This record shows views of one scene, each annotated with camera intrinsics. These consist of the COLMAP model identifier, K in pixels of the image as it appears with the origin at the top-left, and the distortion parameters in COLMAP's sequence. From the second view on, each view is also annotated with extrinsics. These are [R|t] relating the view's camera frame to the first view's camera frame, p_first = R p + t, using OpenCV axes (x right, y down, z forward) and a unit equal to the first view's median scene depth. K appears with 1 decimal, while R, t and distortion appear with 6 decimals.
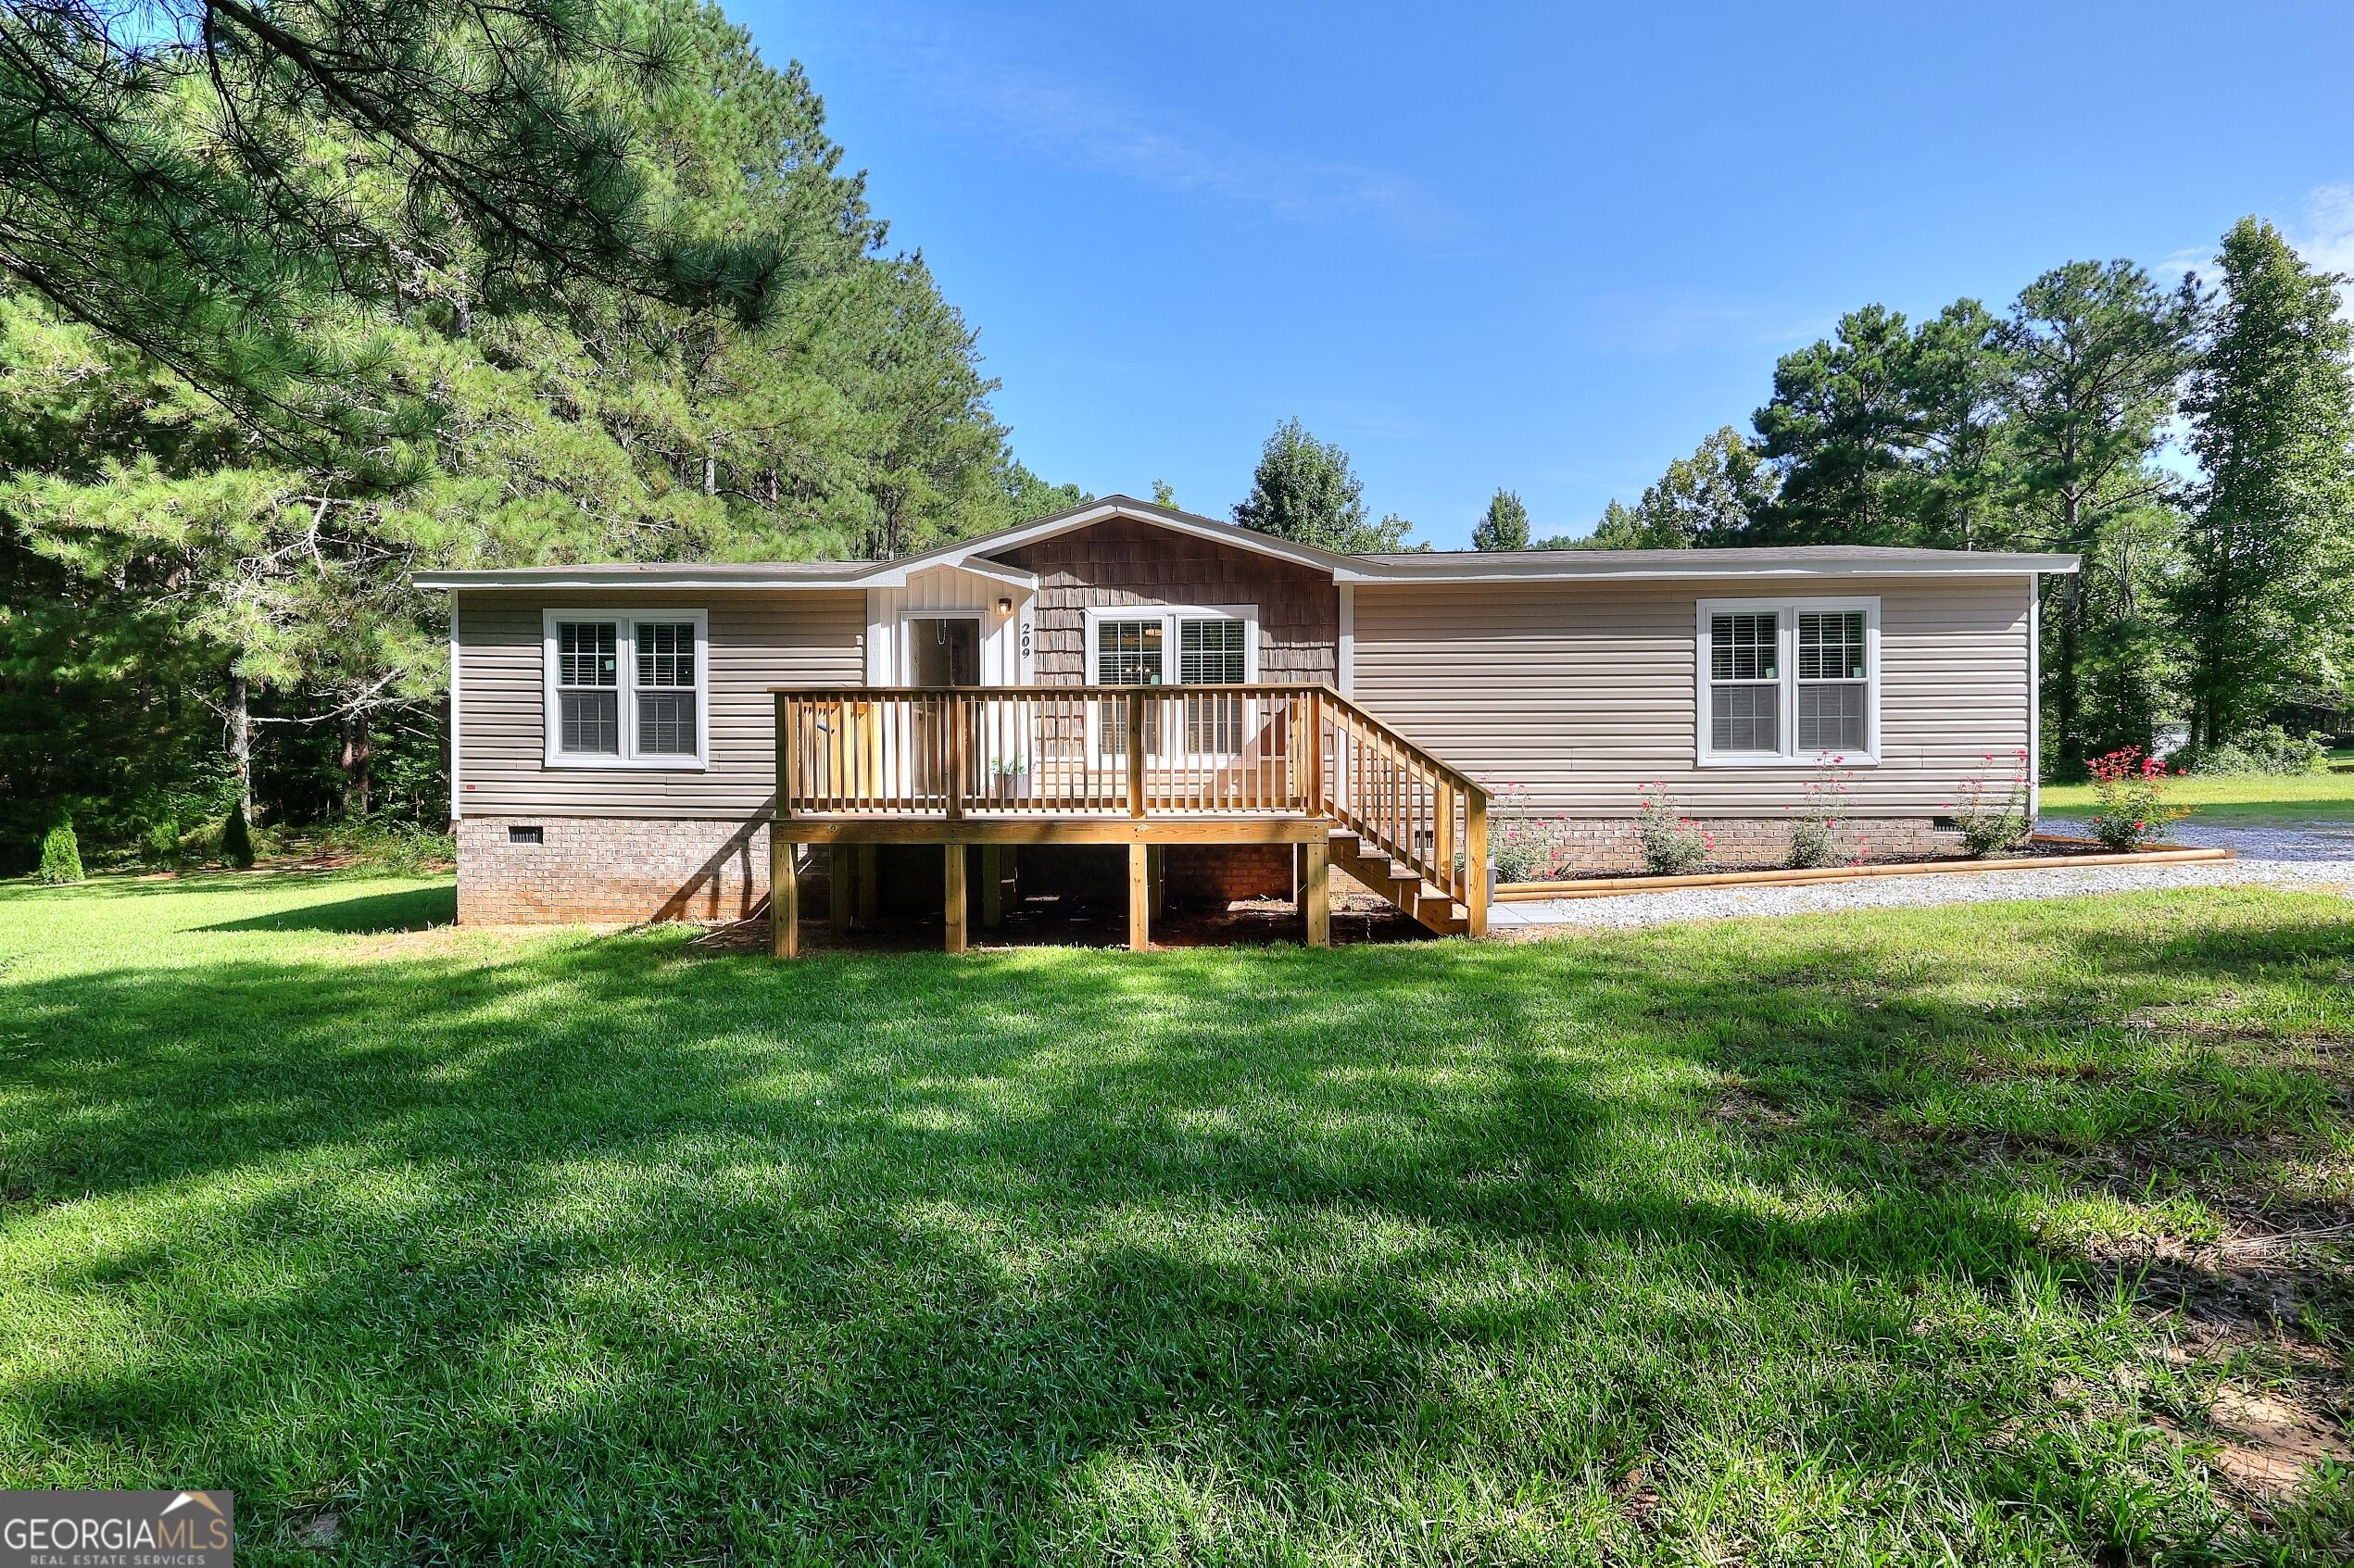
lens RADIAL K [[1087.2, 0, 1126.8], [0, 1087.2, 757.7], [0, 0, 1]] dist [-0.011947, 0.004164]
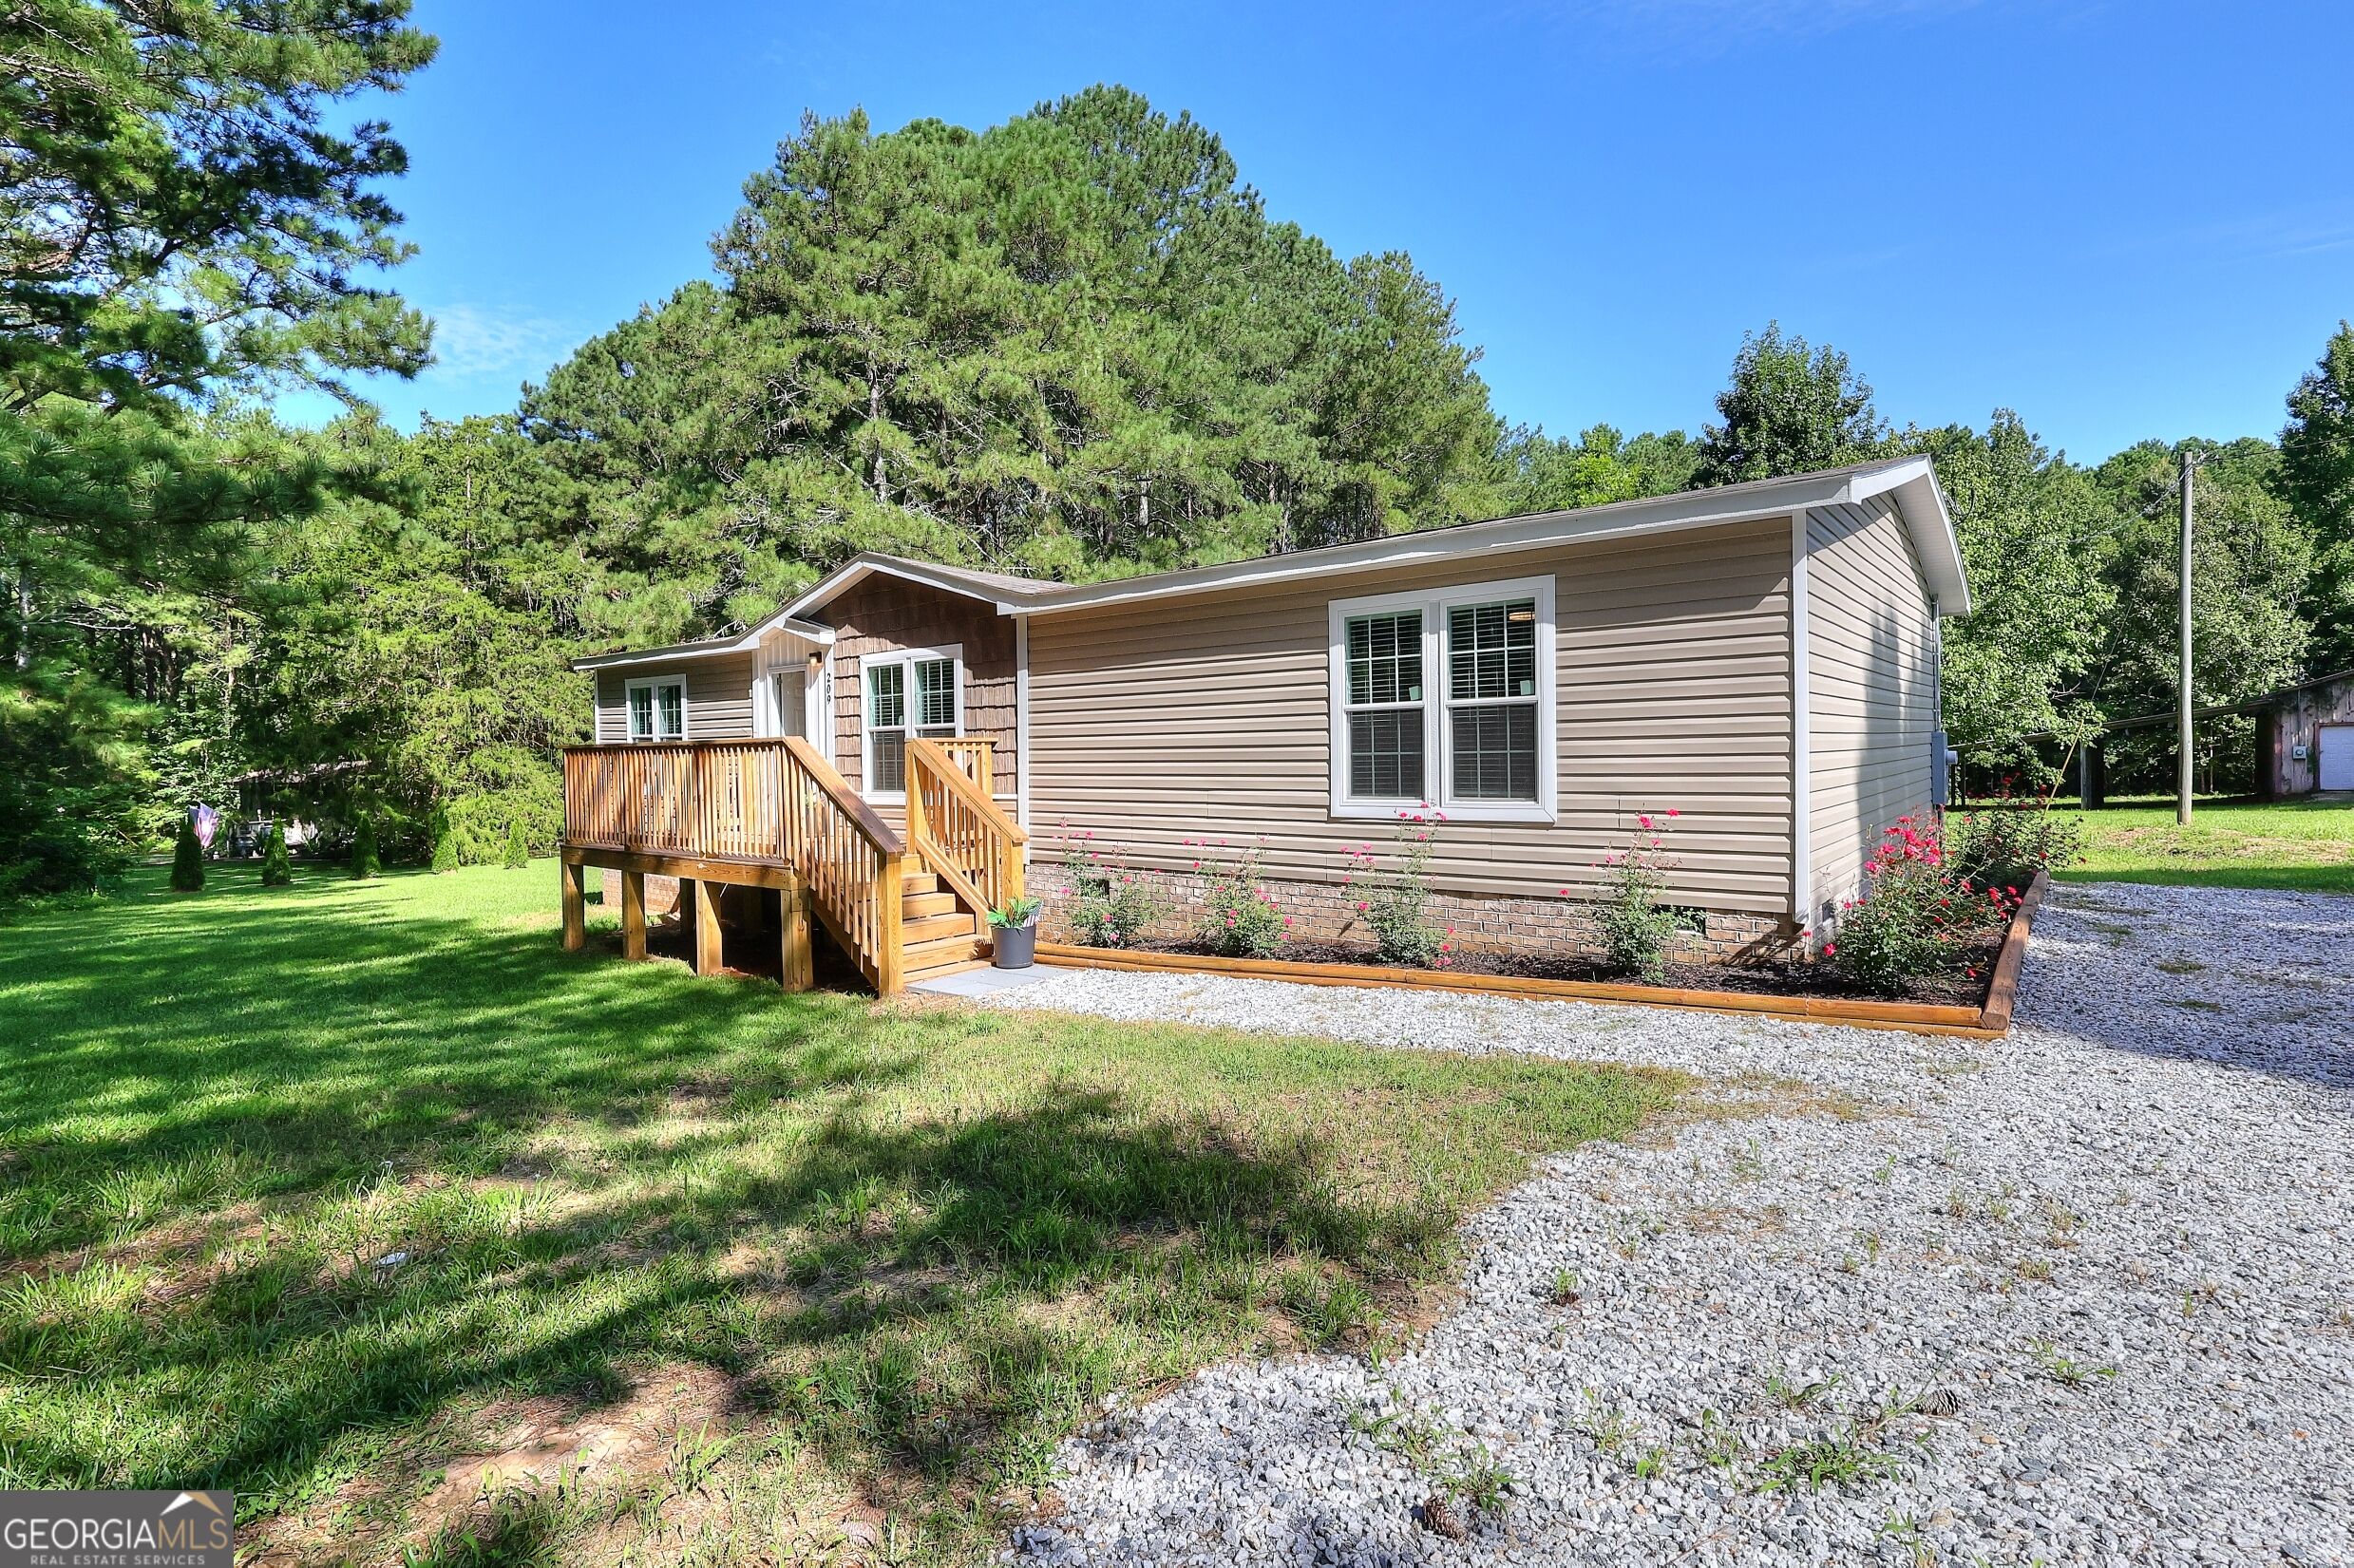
lens RADIAL K [[1087.2, 0, 1177.0], [0, 1087.2, 763.2], [0, 0, 1]] dist [-0.011947, 0.004164]
pose [[0.805706, -0.000417, -0.592315, 0.898879], [0.016441, 0.999630, 0.021661, -0.048870], [0.592087, -0.027191, 0.805415, 0.305579]]
